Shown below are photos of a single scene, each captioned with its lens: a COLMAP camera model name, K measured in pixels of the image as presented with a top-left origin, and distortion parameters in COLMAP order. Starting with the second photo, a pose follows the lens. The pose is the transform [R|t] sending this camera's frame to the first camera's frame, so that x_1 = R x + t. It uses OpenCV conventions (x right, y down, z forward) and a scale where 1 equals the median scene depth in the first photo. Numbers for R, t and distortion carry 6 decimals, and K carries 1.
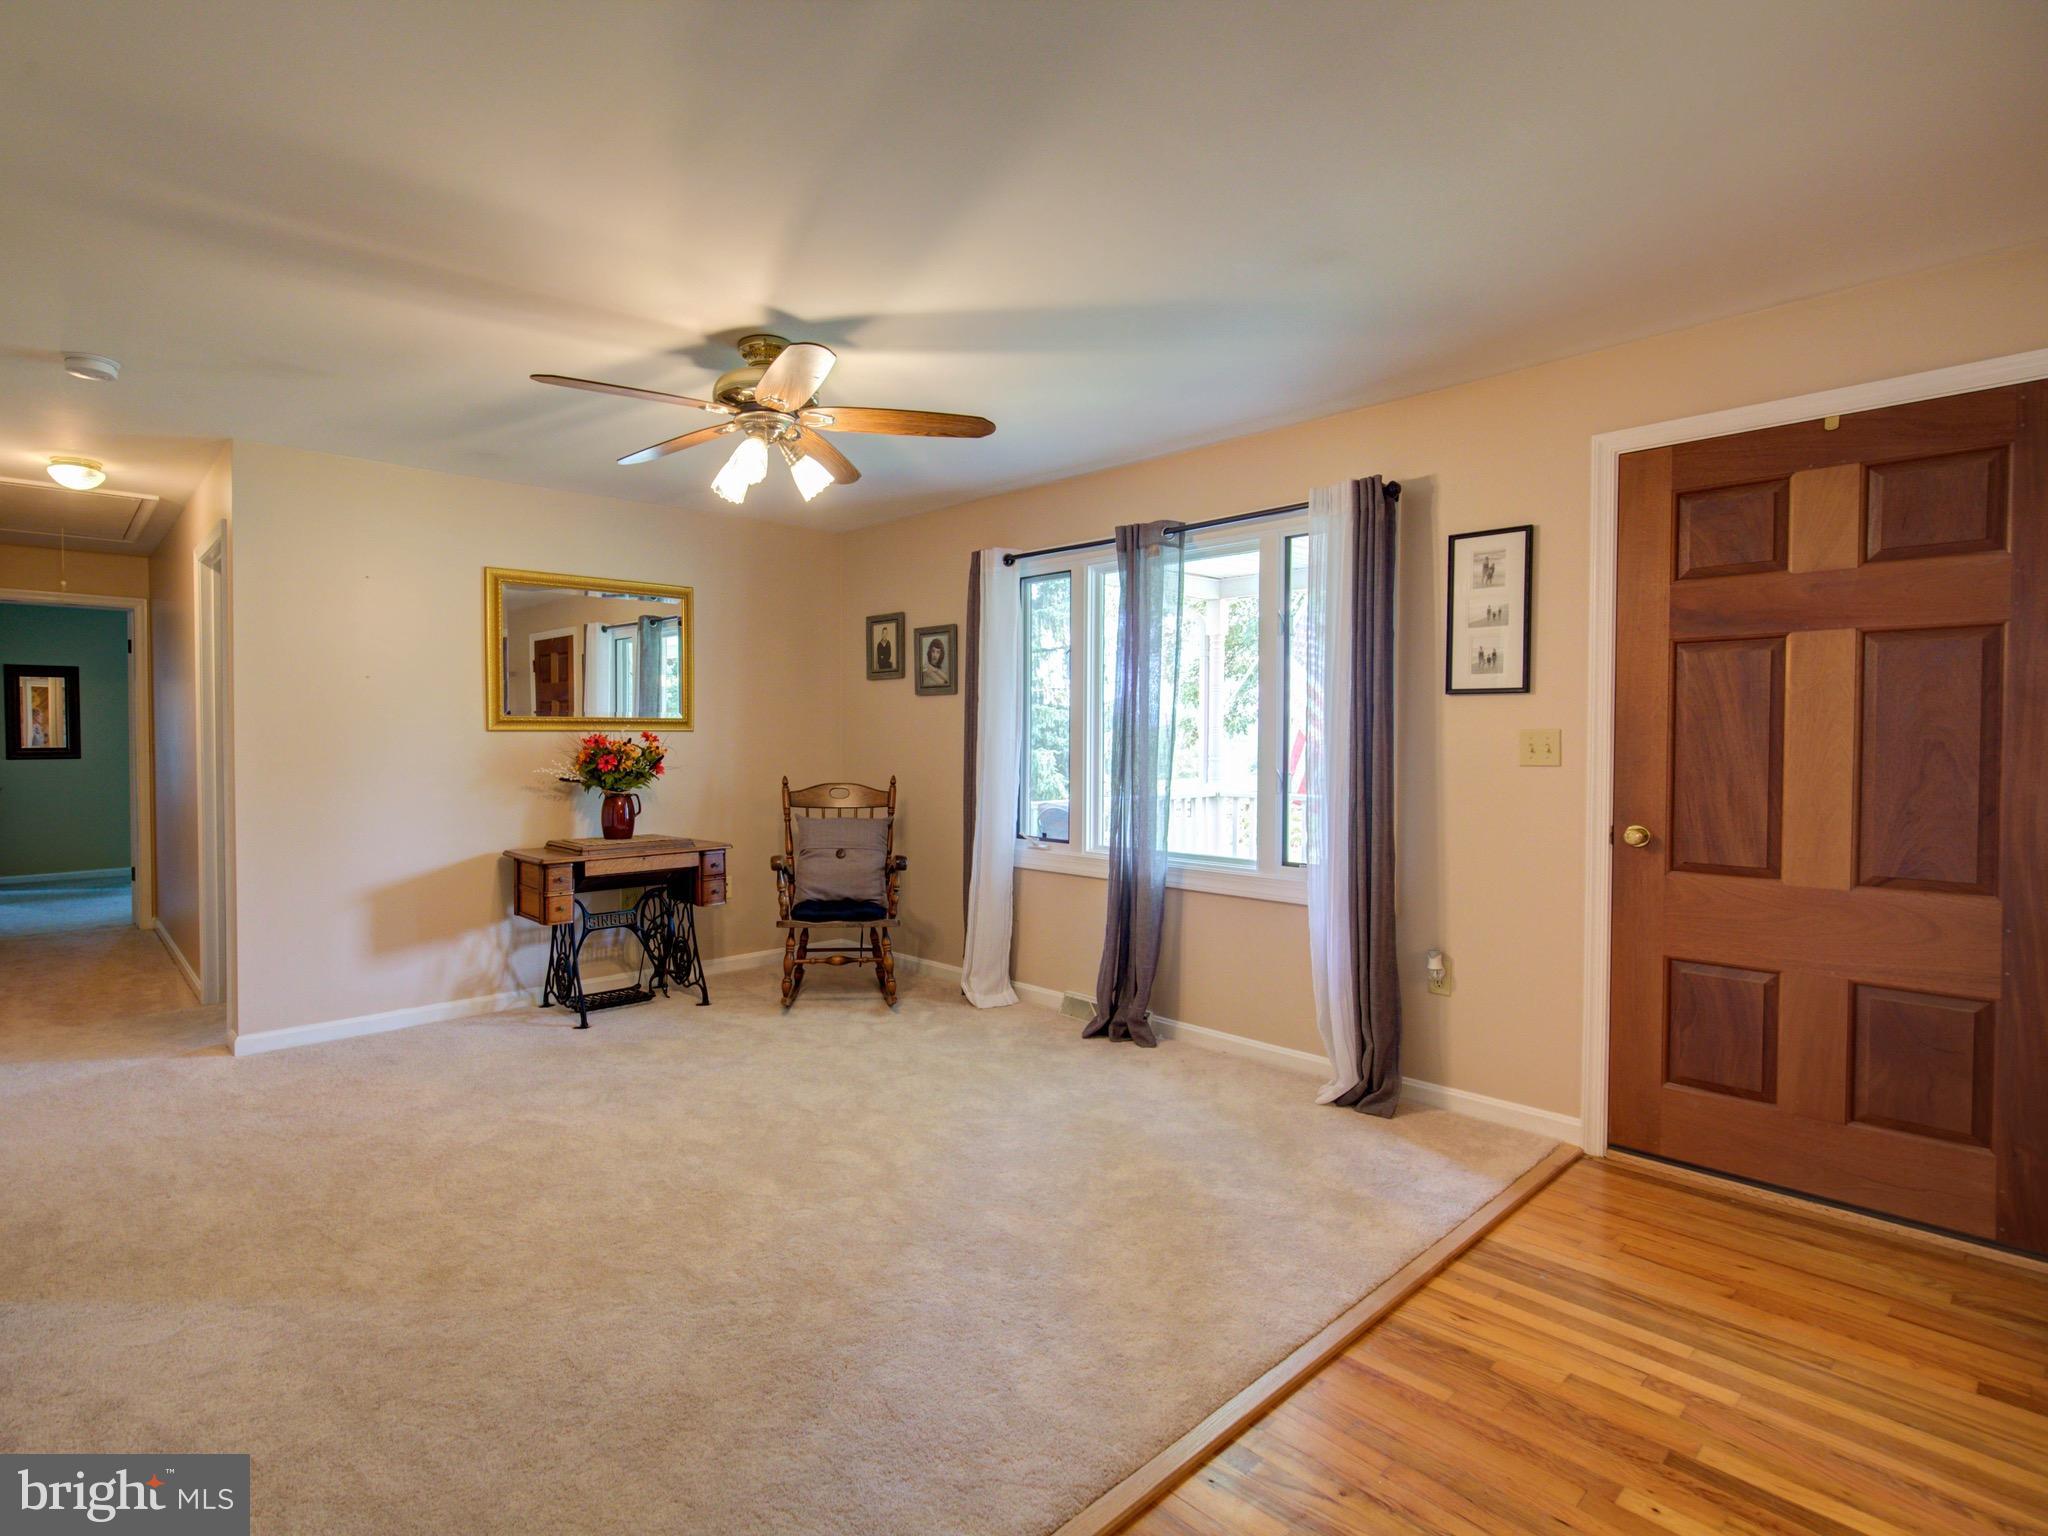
lens RADIAL K [[1042.0, 0, 902.3], [0, 1042.0, 760.9], [0, 0, 1]] dist [-0.003004, 0.000193]
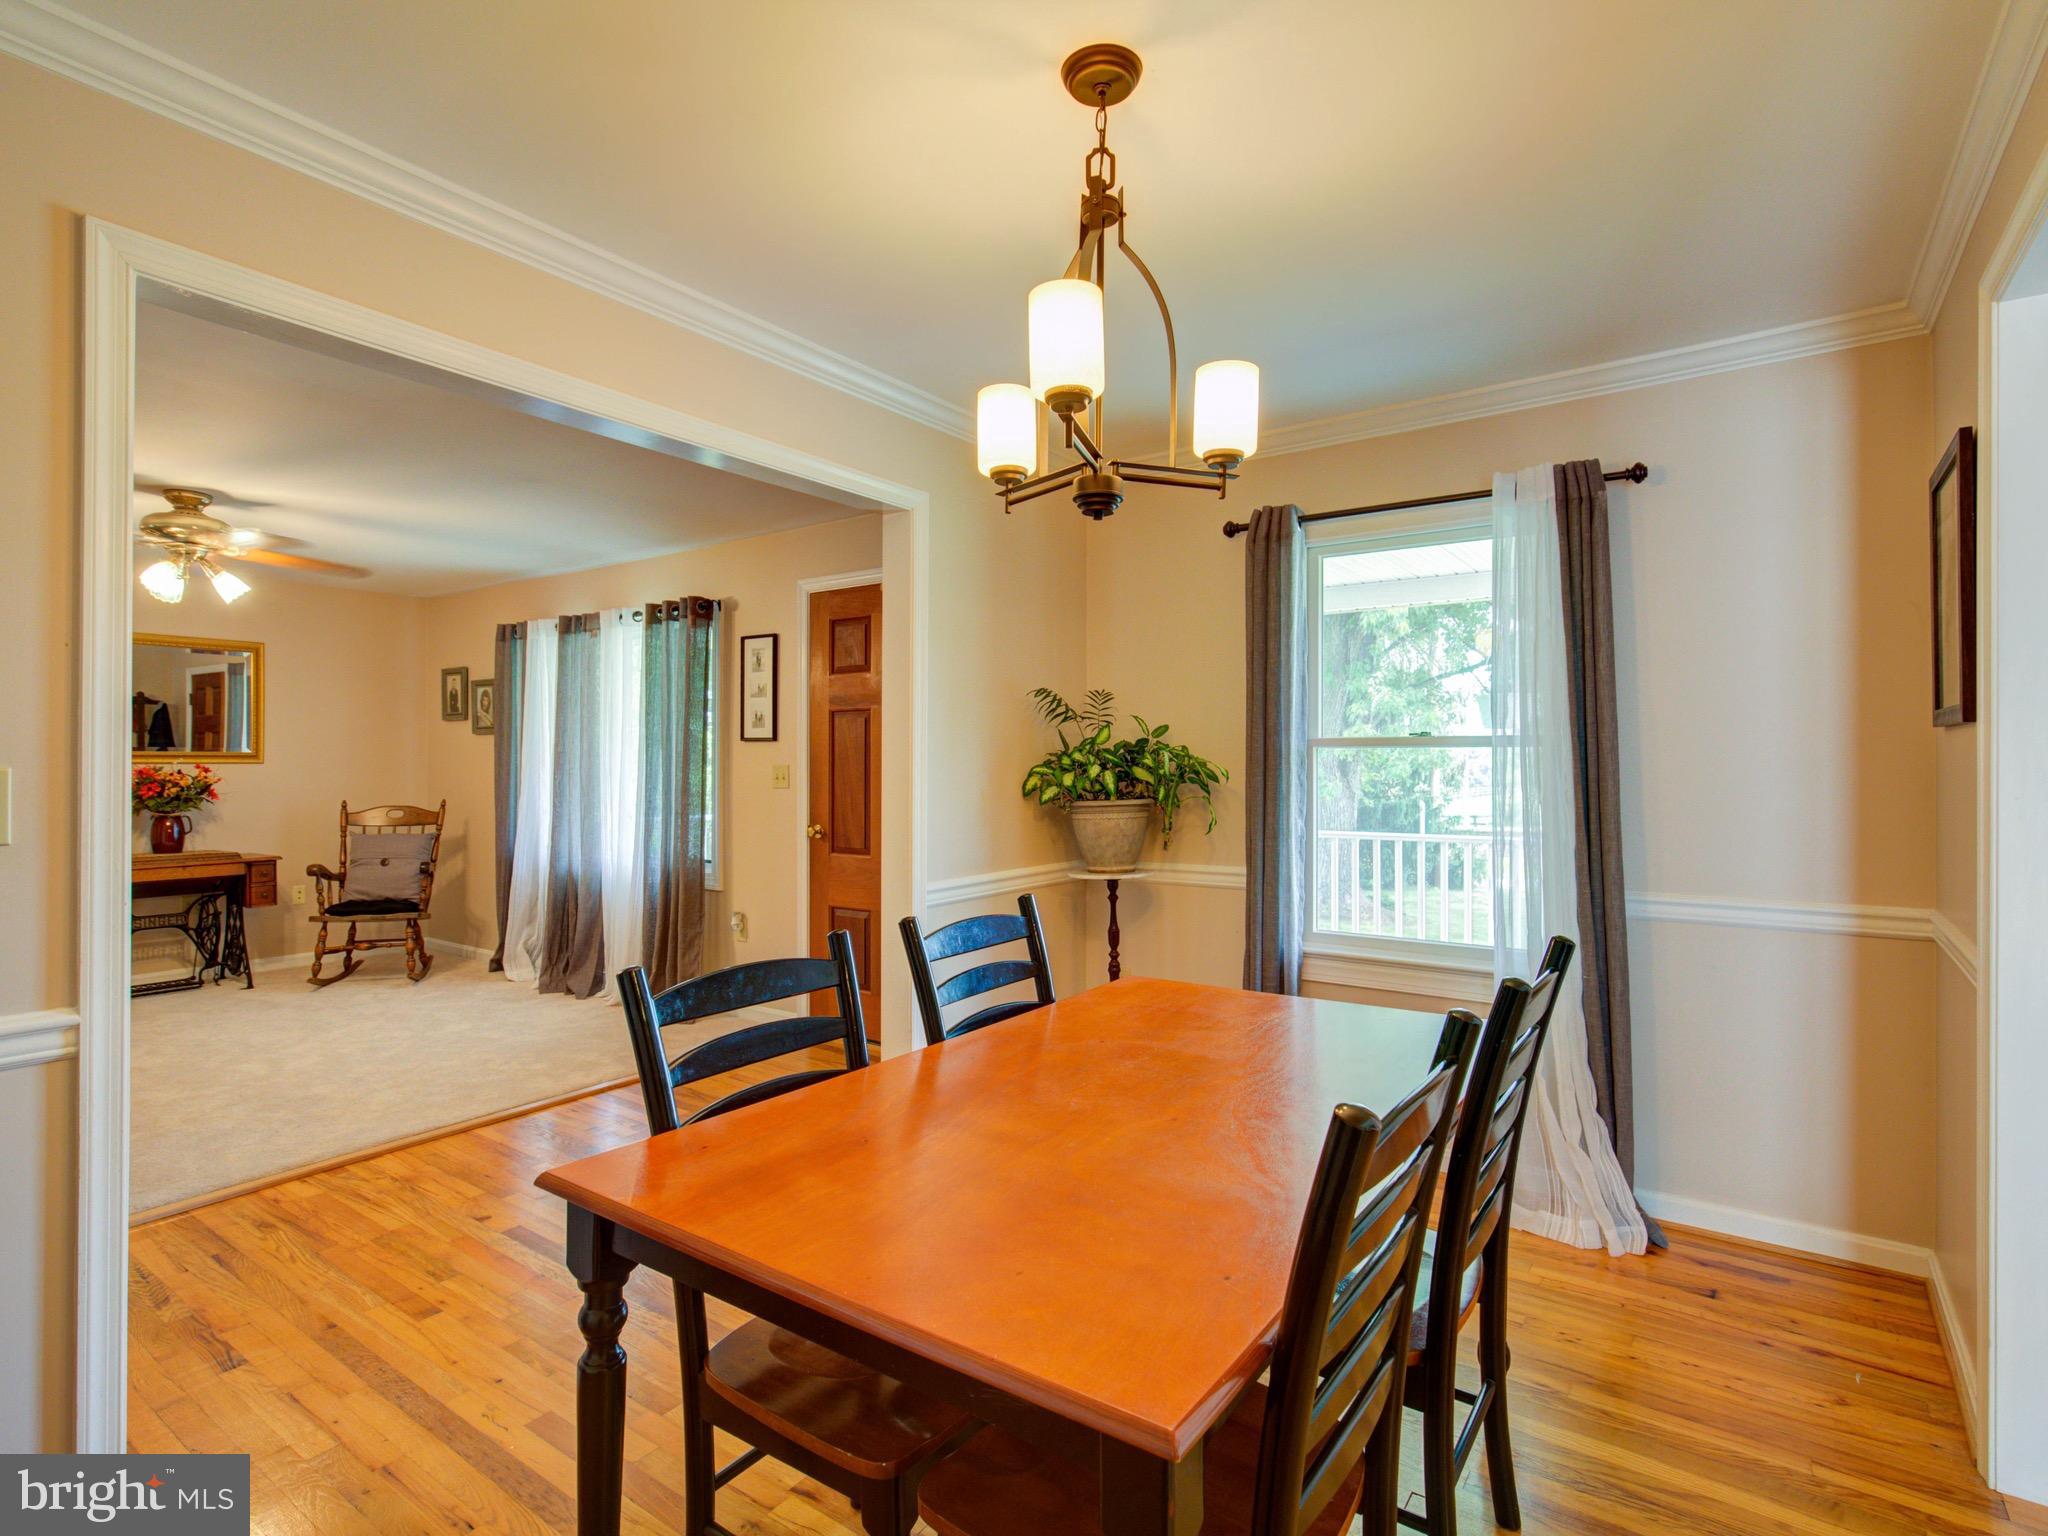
lens RADIAL K [[1027.1, 0, 1004.6], [0, 1027.1, 763.8], [0, 0, 1]] dist [-0.000297, 0.000068]
pose [[0.971199, -0.000011, 0.238271, 0.385884], [0.005357, 0.999748, -0.021789, 0.002381], [-0.238211, 0.022438, 0.970954, -0.384798]]
